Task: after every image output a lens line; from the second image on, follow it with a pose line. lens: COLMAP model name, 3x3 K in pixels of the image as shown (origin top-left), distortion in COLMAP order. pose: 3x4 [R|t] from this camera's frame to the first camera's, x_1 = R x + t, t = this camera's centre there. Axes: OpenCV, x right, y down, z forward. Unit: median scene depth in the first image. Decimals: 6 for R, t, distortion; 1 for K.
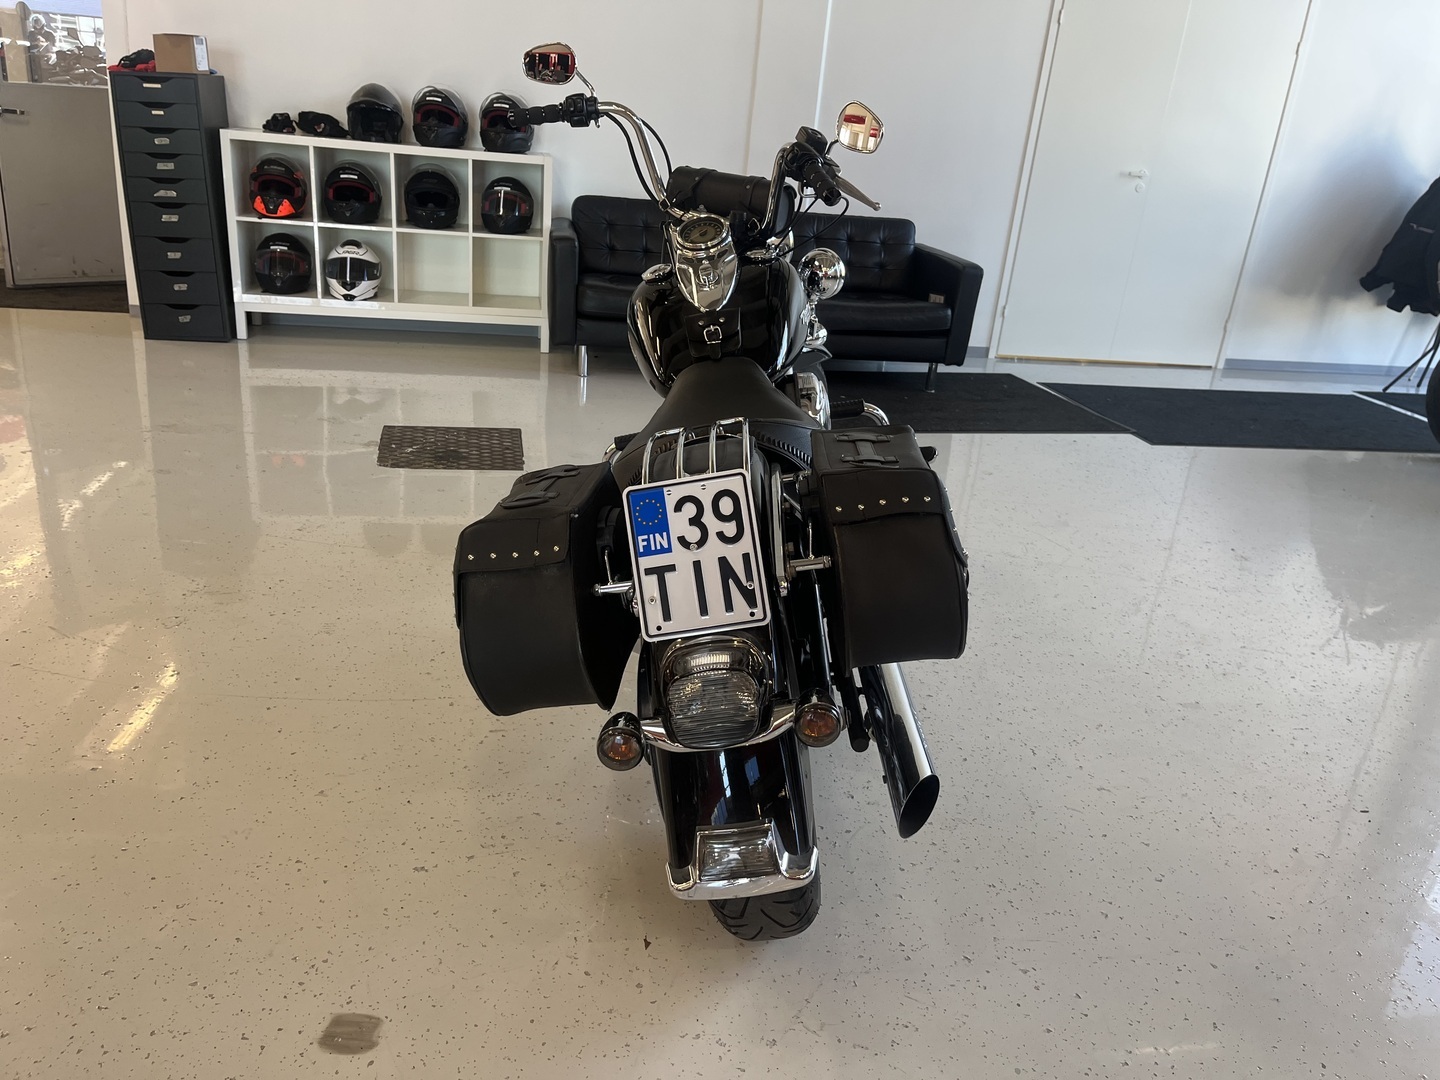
lens RADIAL K [[1090.4, 0, 718.1], [0, 1090.4, 539.0], [0, 0, 1]] dist [0.064516, -0.098601]
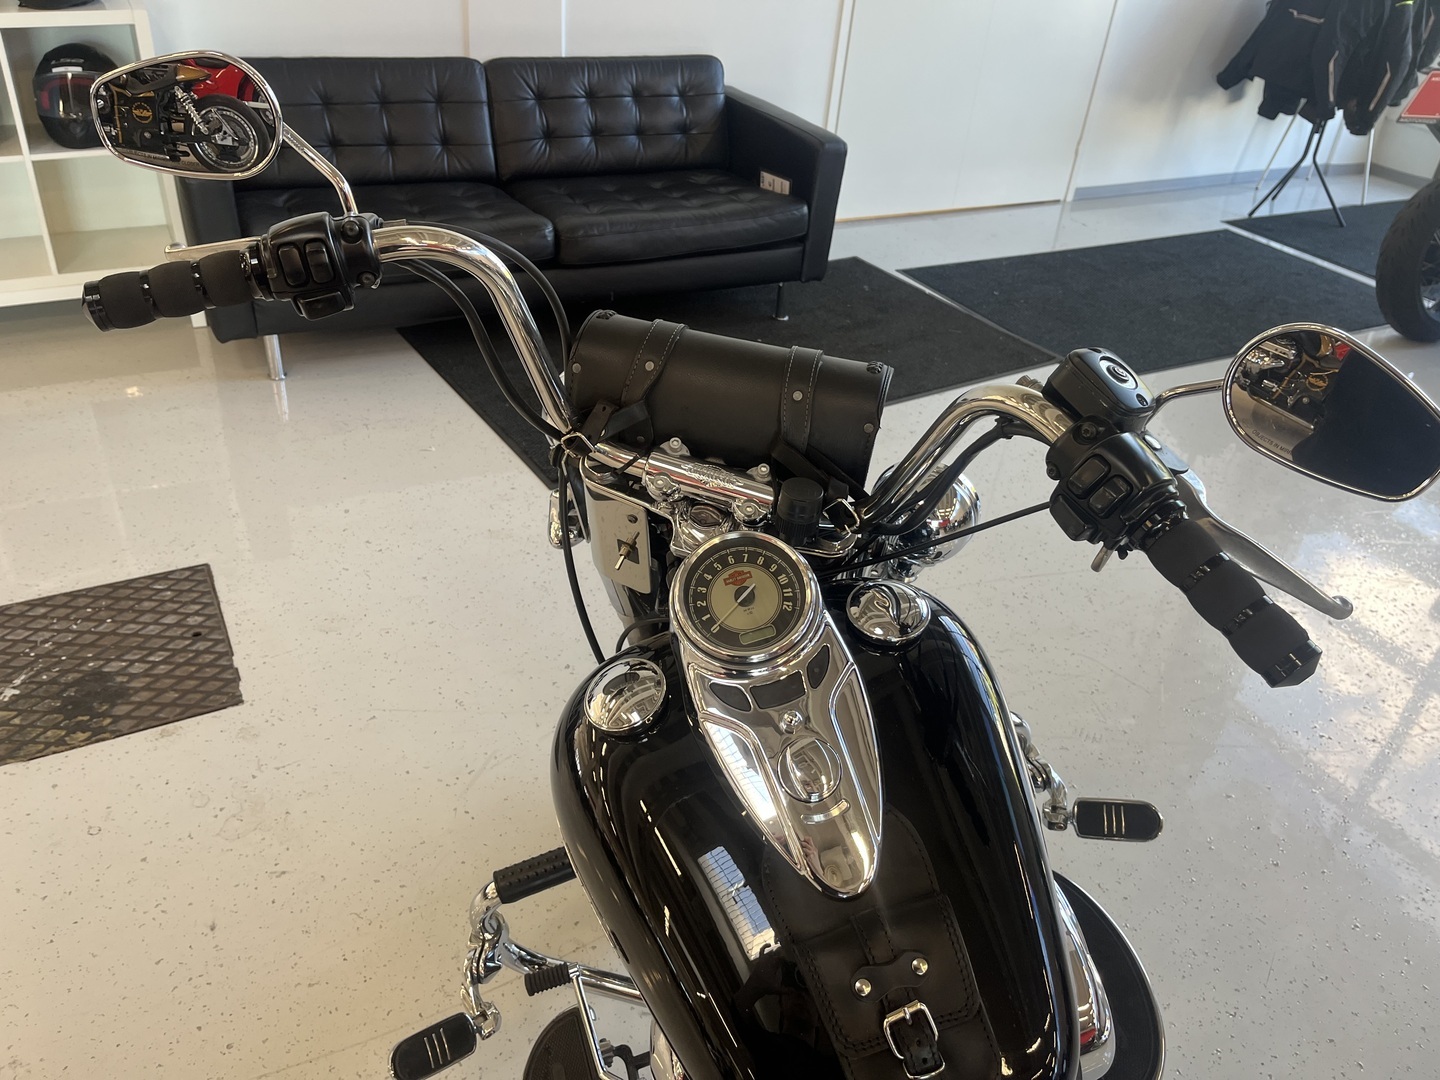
lens RADIAL K [[1099.0, 0, 698.3], [0, 1099.0, 525.4], [0, 0, 1]] dist [0.055731, -0.092408]
pose [[0.957825, -0.170281, 0.231464, -0.052159], [0.116113, 0.966169, 0.230295, -0.181355], [-0.262848, -0.193707, 0.945192, 0.309802]]
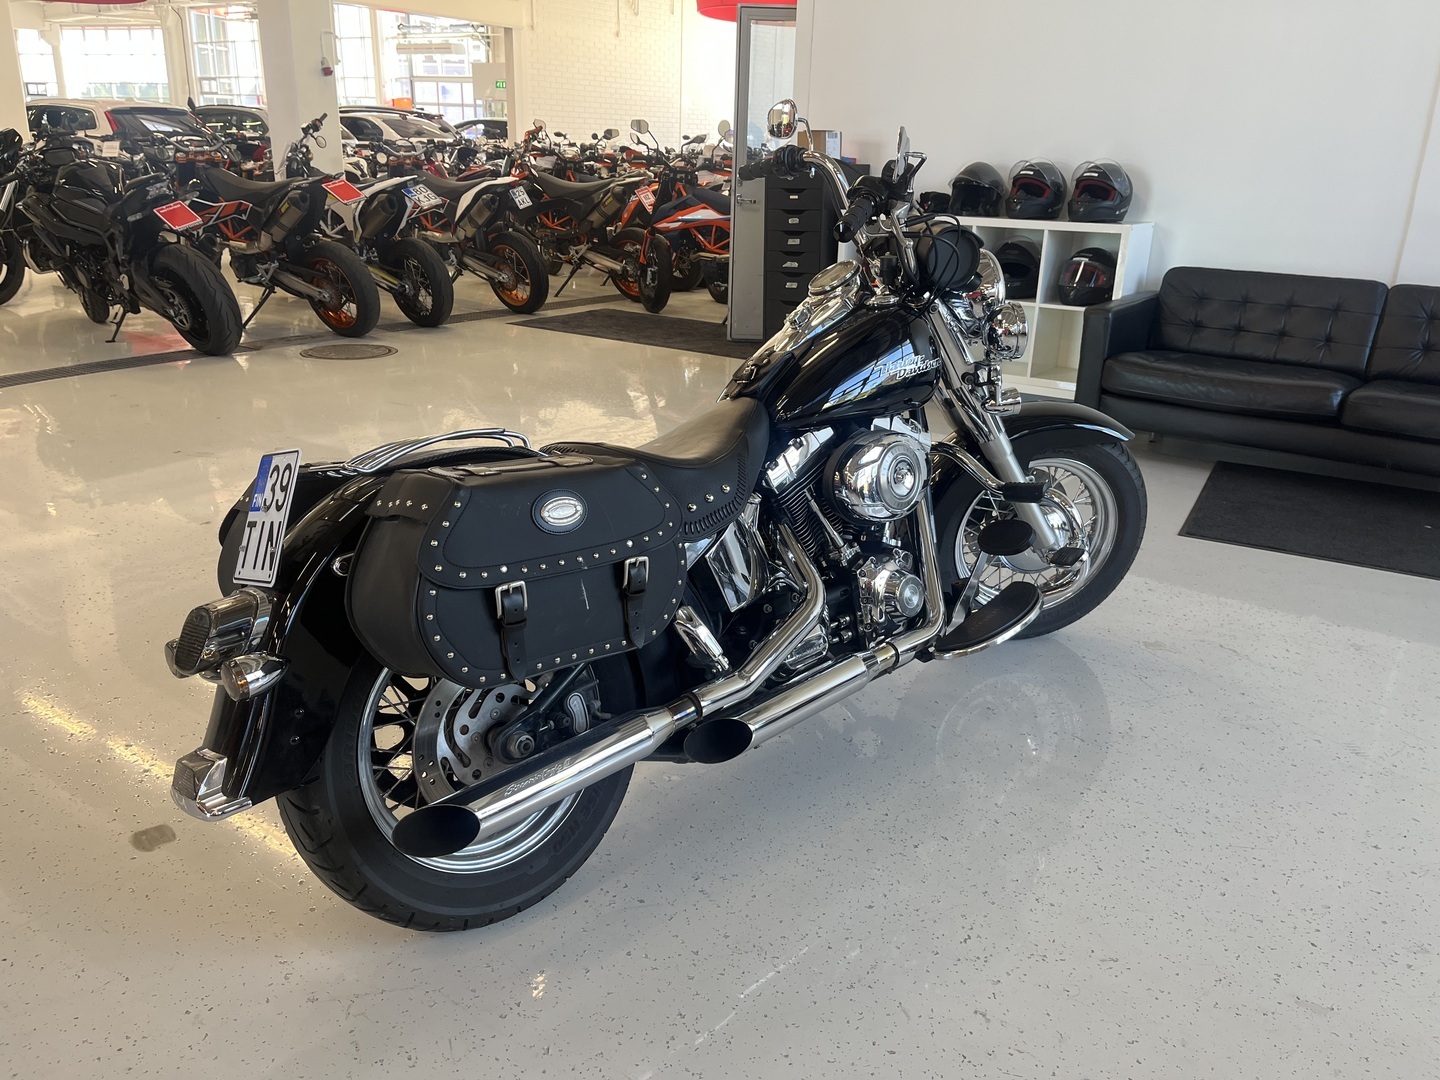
lens RADIAL K [[1090.4, 0, 718.1], [0, 1090.4, 539.0], [0, 0, 1]] dist [0.064516, -0.098601]
pose [[0.700991, 0.174360, -0.691528, 0.287672], [-0.228494, 0.973447, 0.013821, -0.022377], [0.675576, 0.148321, 0.722218, 0.129157]]
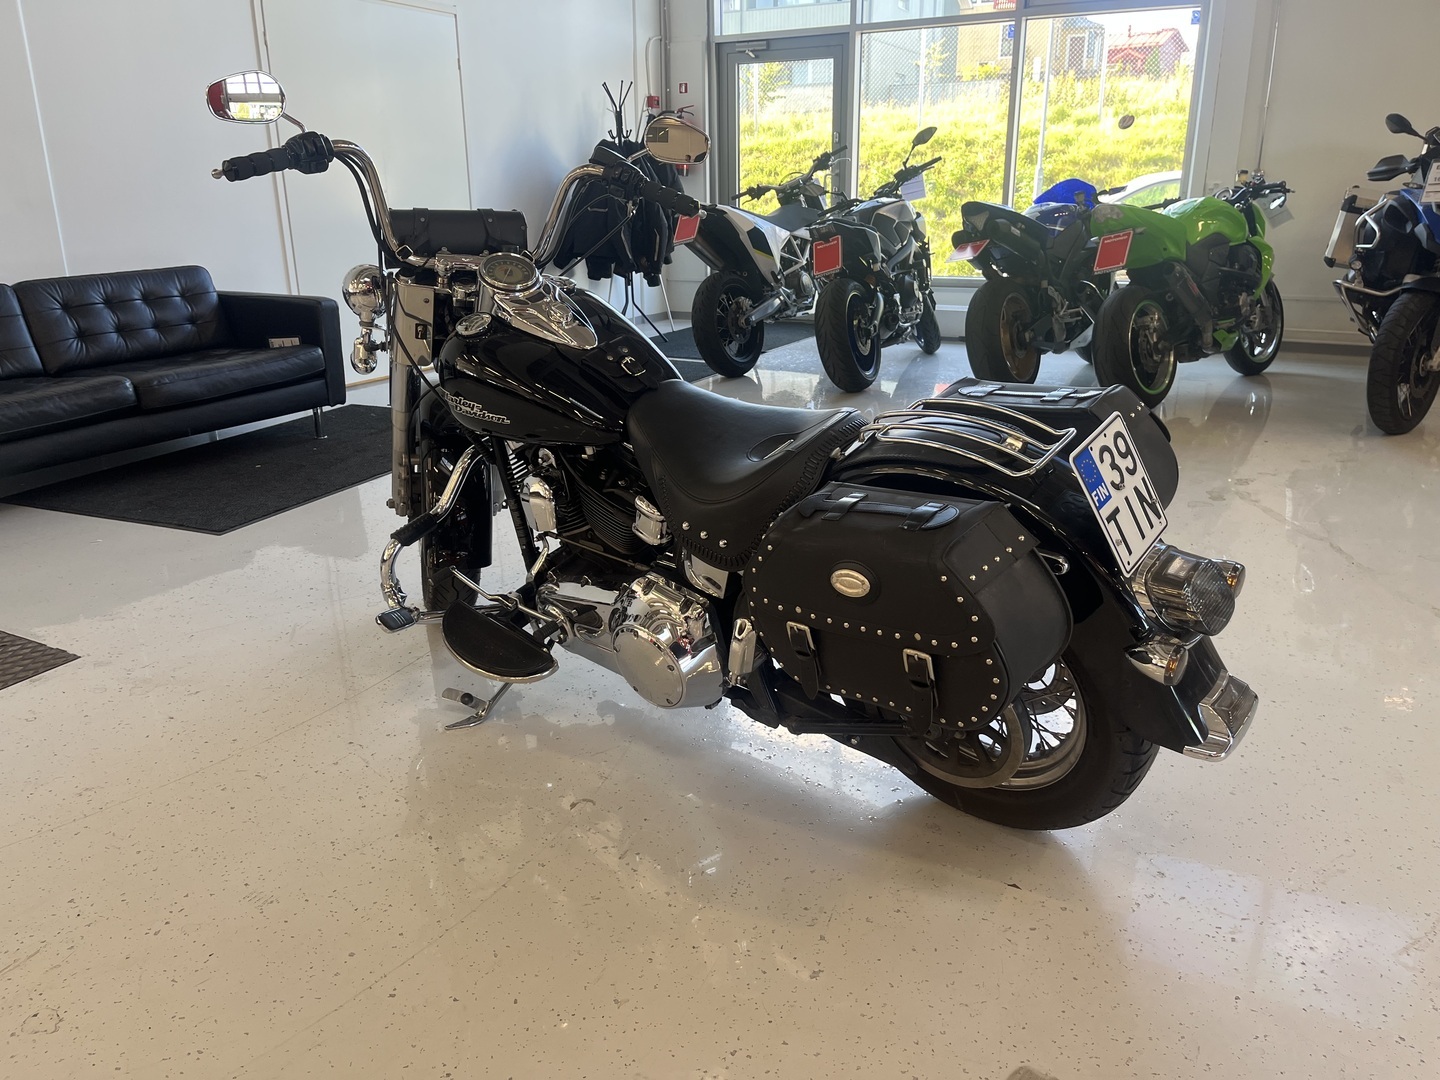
lens RADIAL K [[1090.4, 0, 718.1], [0, 1090.4, 539.0], [0, 0, 1]] dist [0.064516, -0.098601]
pose [[0.628009, -0.331446, 0.704094, -0.290559], [0.343677, 0.929879, 0.131193, -0.061919], [-0.698205, 0.159591, 0.697882, 0.130303]]
